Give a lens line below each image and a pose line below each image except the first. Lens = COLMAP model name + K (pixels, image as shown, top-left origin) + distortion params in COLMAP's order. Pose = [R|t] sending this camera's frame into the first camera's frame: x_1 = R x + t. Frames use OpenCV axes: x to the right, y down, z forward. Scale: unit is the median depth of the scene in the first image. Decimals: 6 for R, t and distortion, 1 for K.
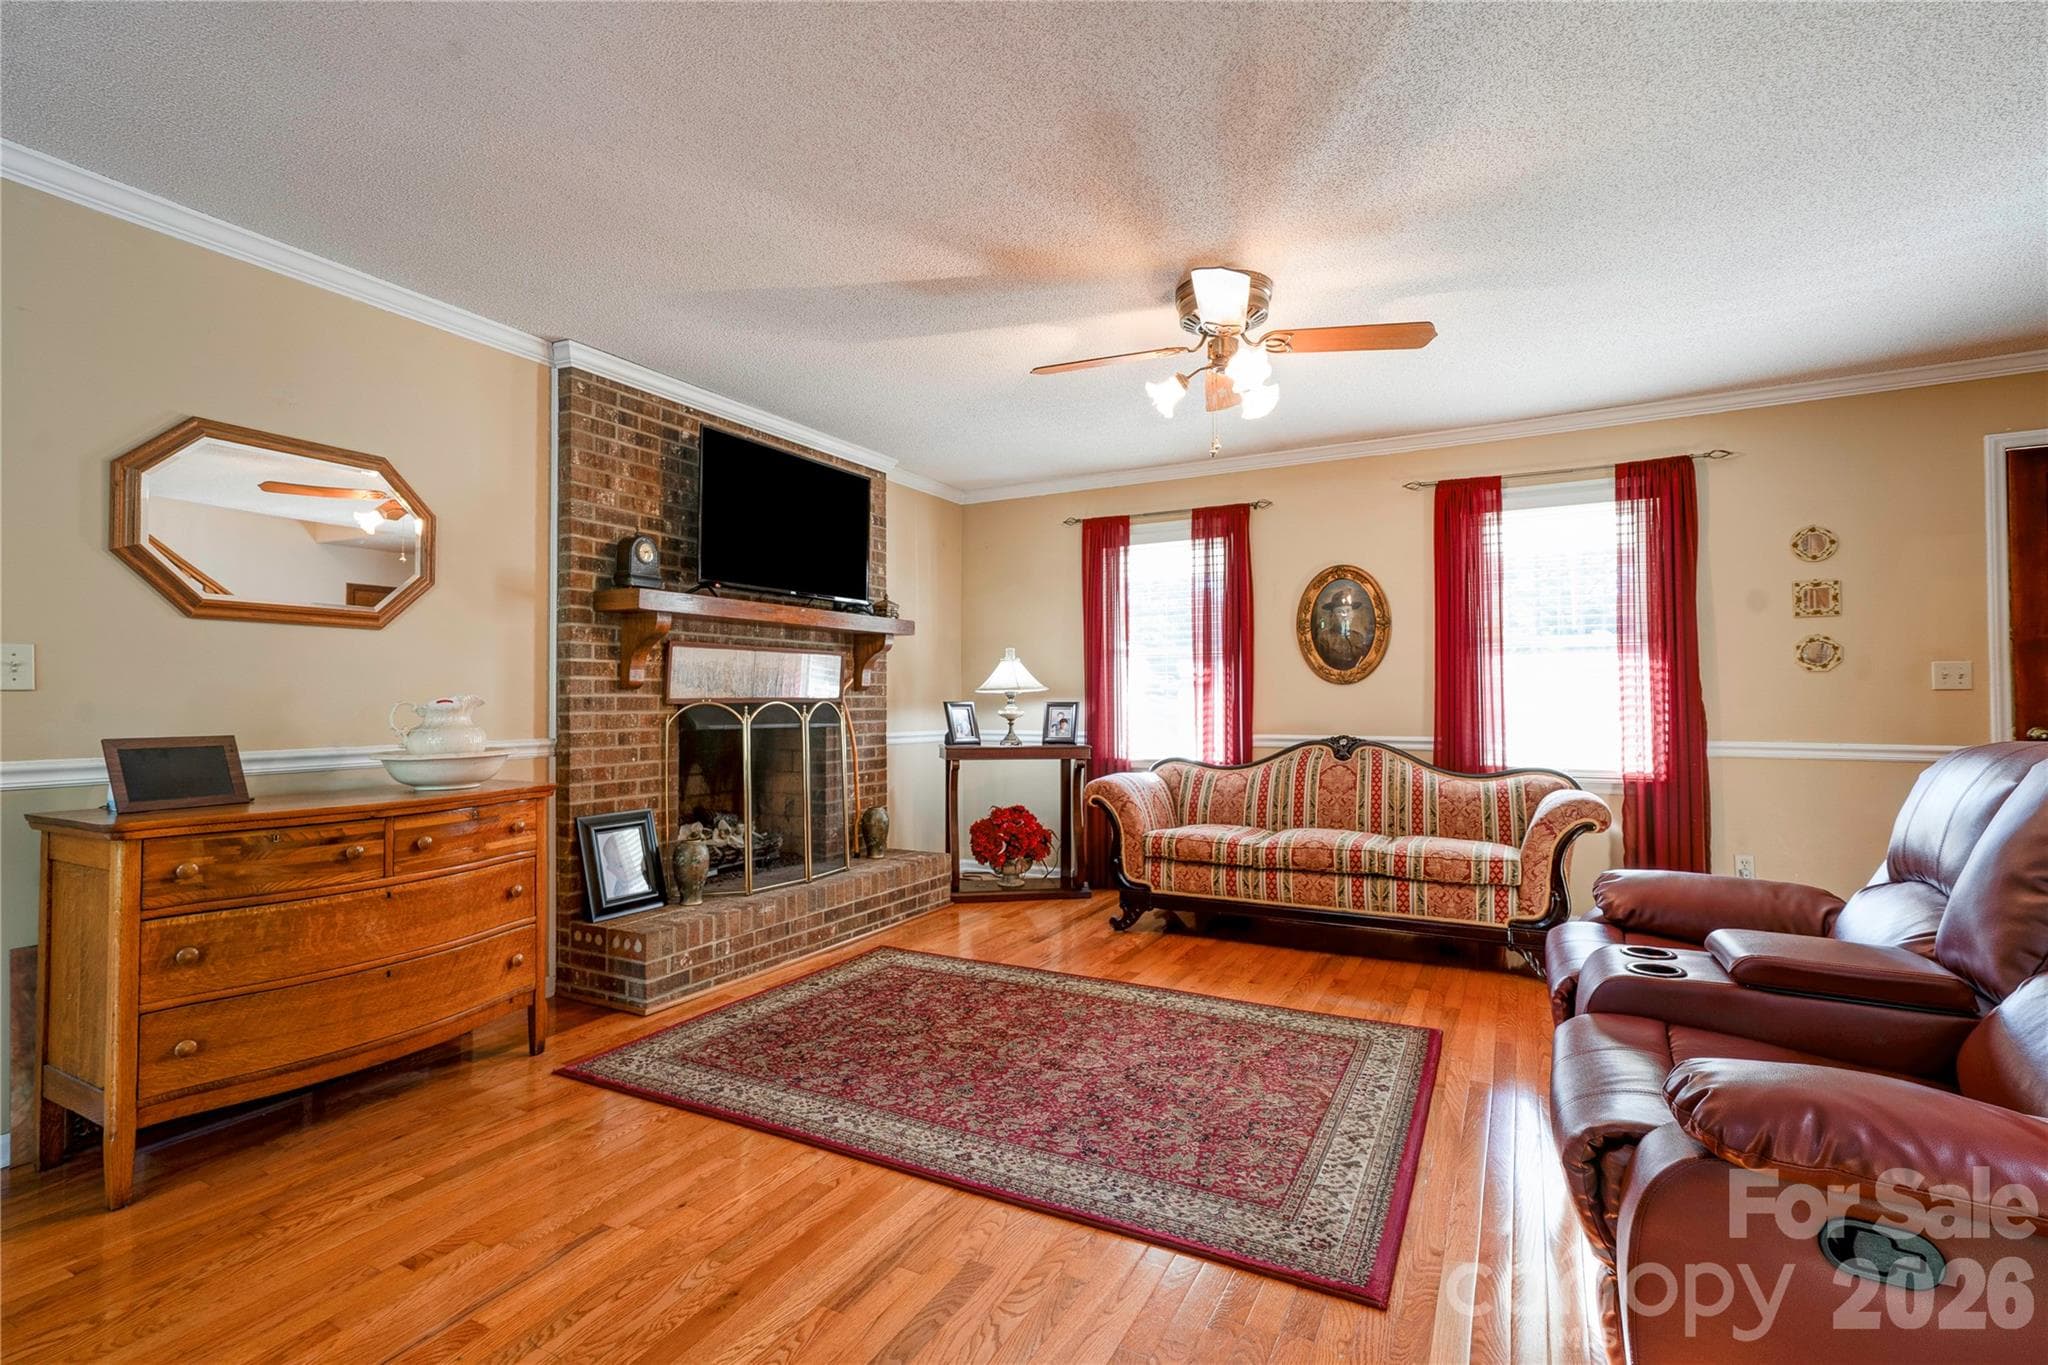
lens RADIAL K [[937.2, 0, 997.4], [0, 937.2, 675.1], [0, 0, 1]] dist [0.002936, 0.008942]
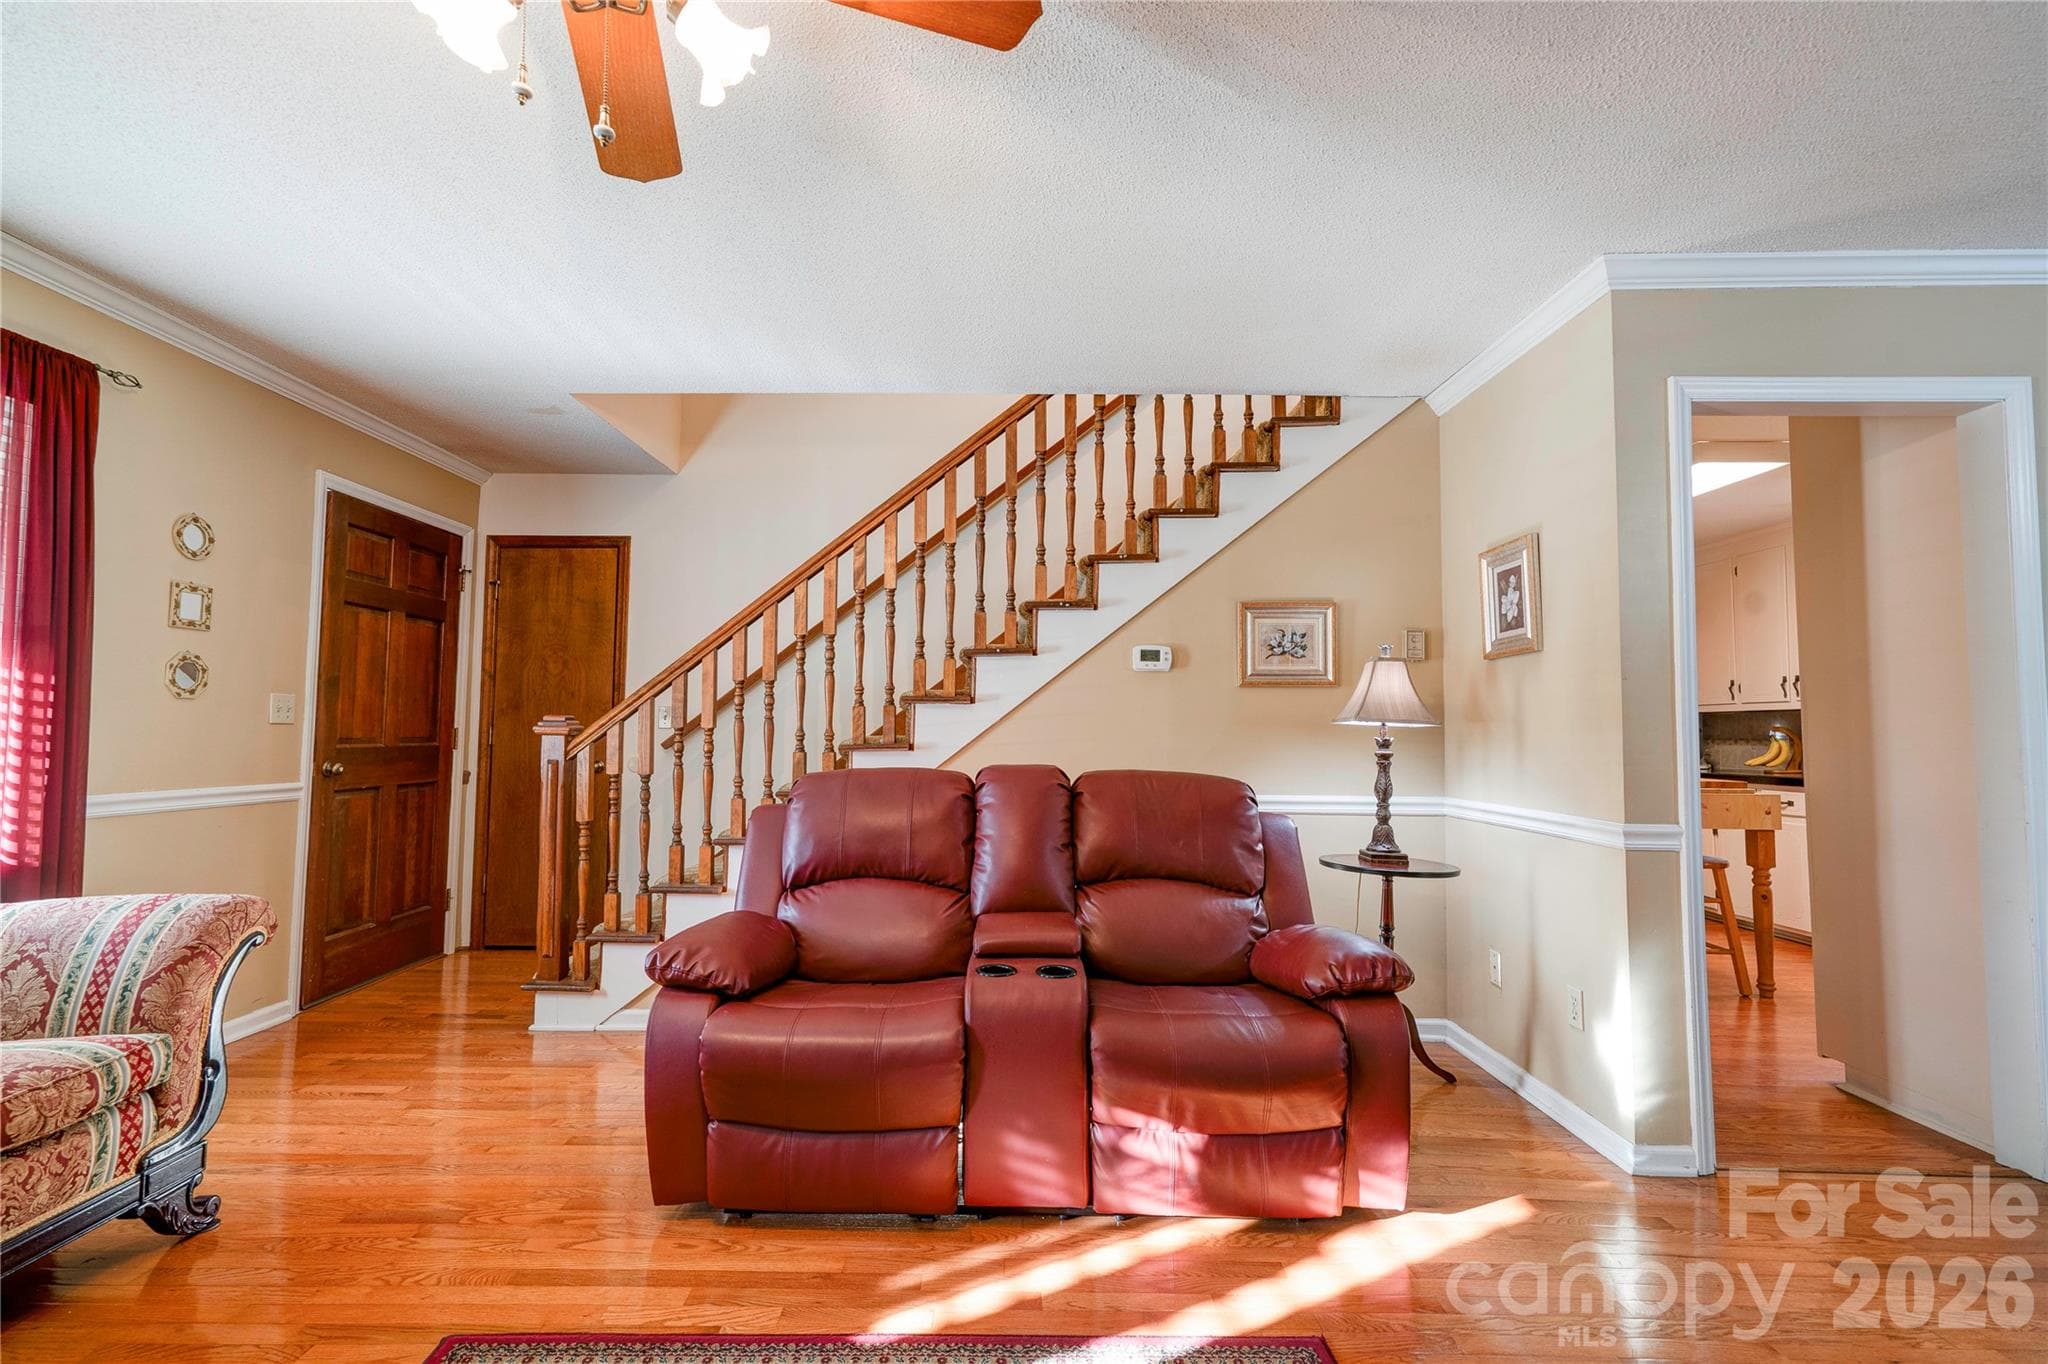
lens RADIAL K [[937.2, 0, 1009.1], [0, 937.2, 676.8], [0, 0, 1]] dist [0.002936, 0.008942]
pose [[-0.477235, 0.050614, 0.877317, -0.151583], [-0.031128, 0.996740, -0.074436, 0.015487], [-0.878224, -0.062833, -0.474103, 0.764422]]
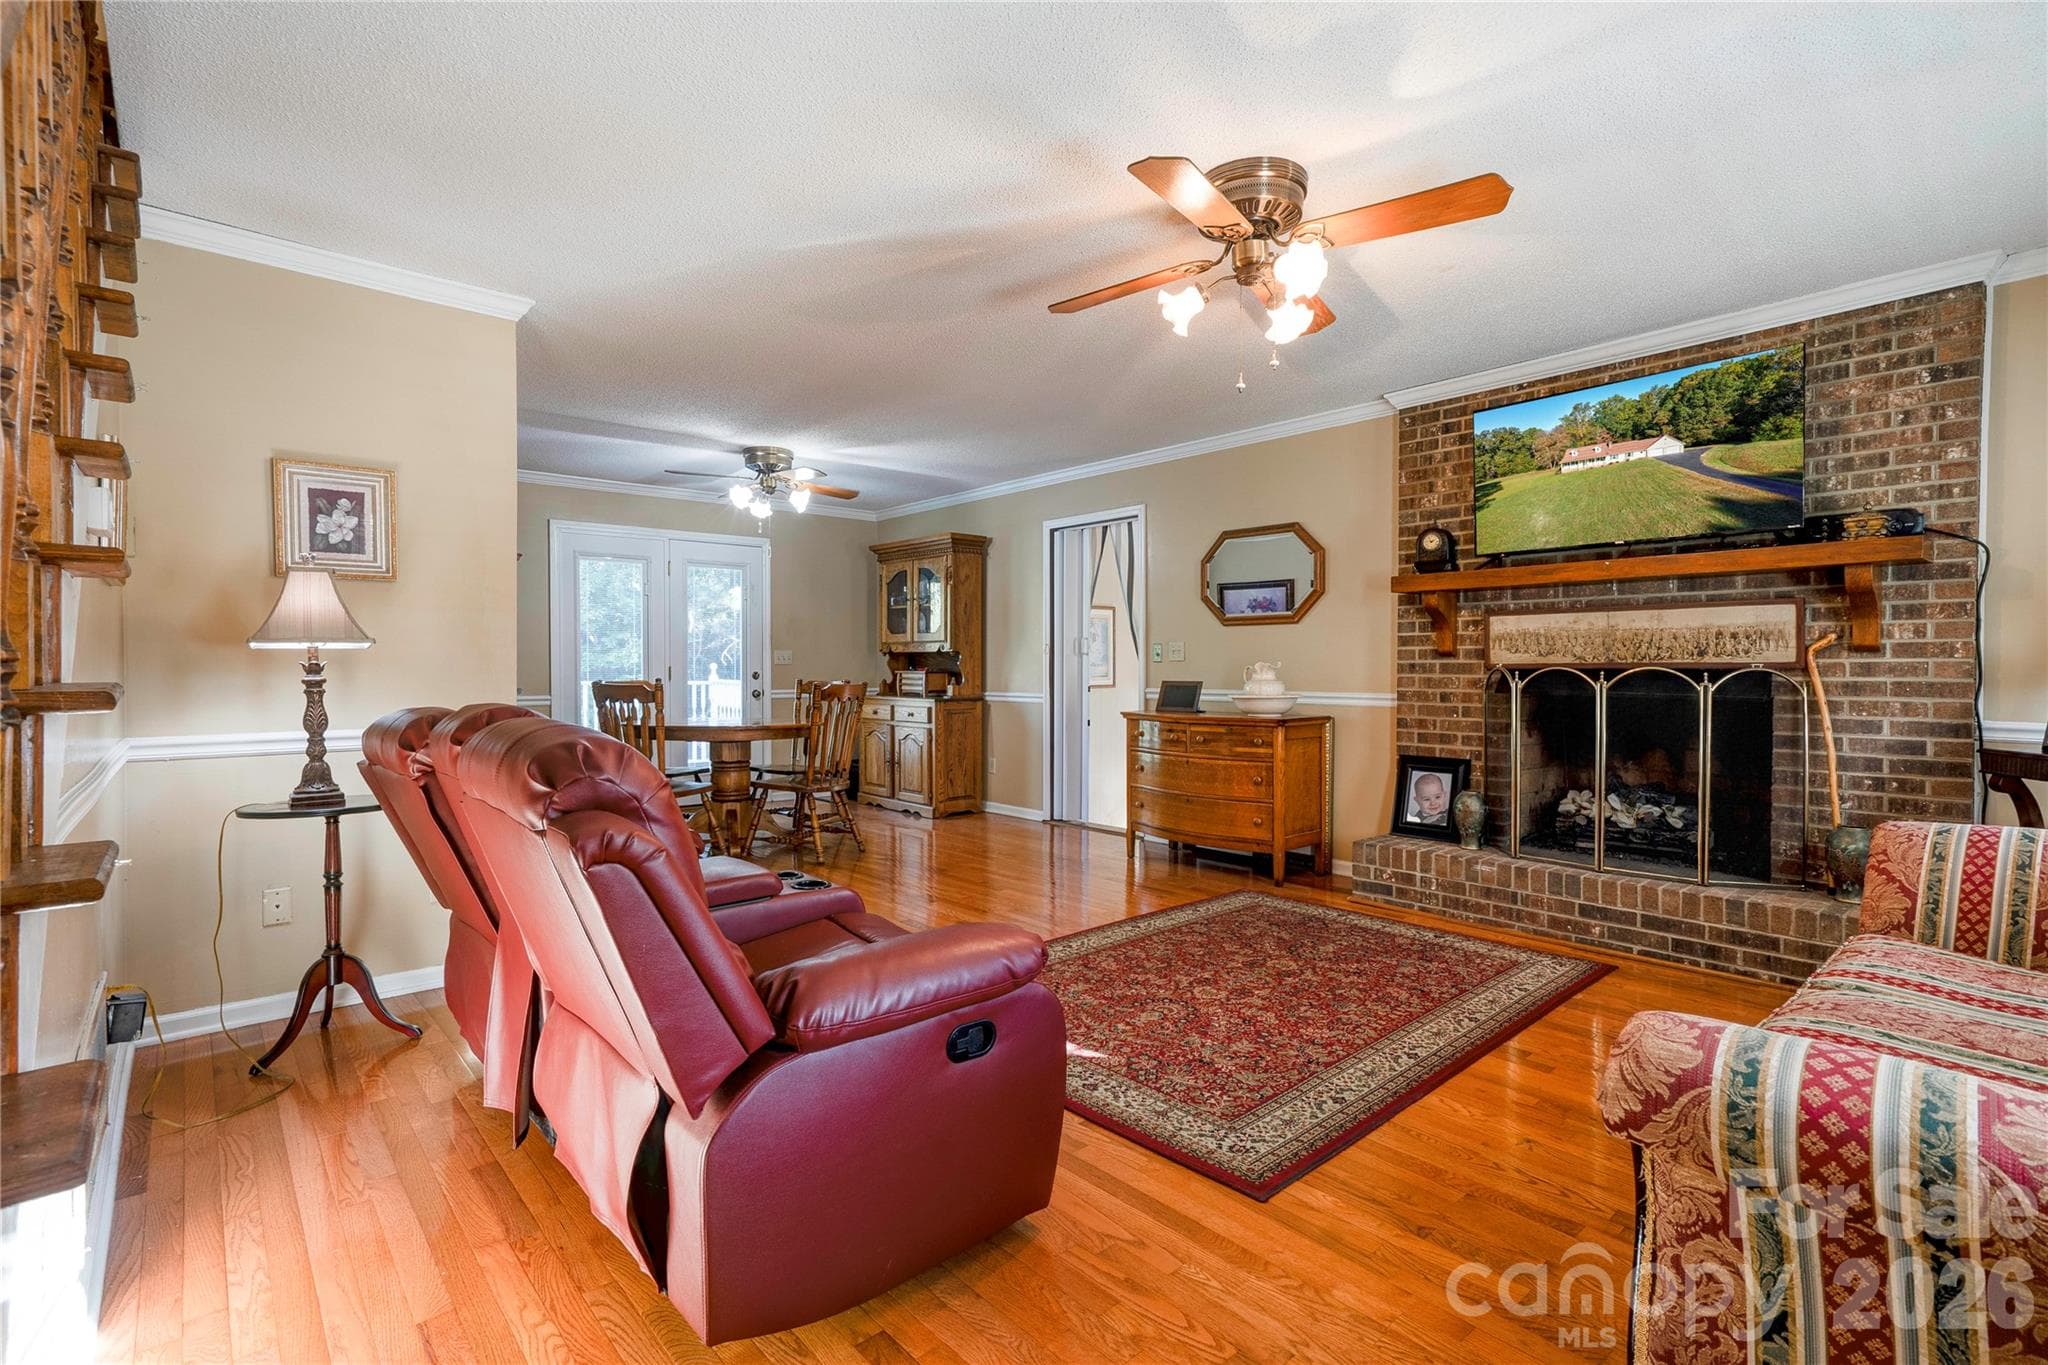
lens RADIAL K [[937.2, 0, 1024.6], [0, 937.2, 683.7], [0, 0, 1]] dist [0.002936, 0.008942]
pose [[-0.315871, 0.020556, -0.948579, 0.847196], [0.025584, 0.999586, 0.013142, 0.019221], [0.948457, -0.020117, -0.316266, 0.808611]]
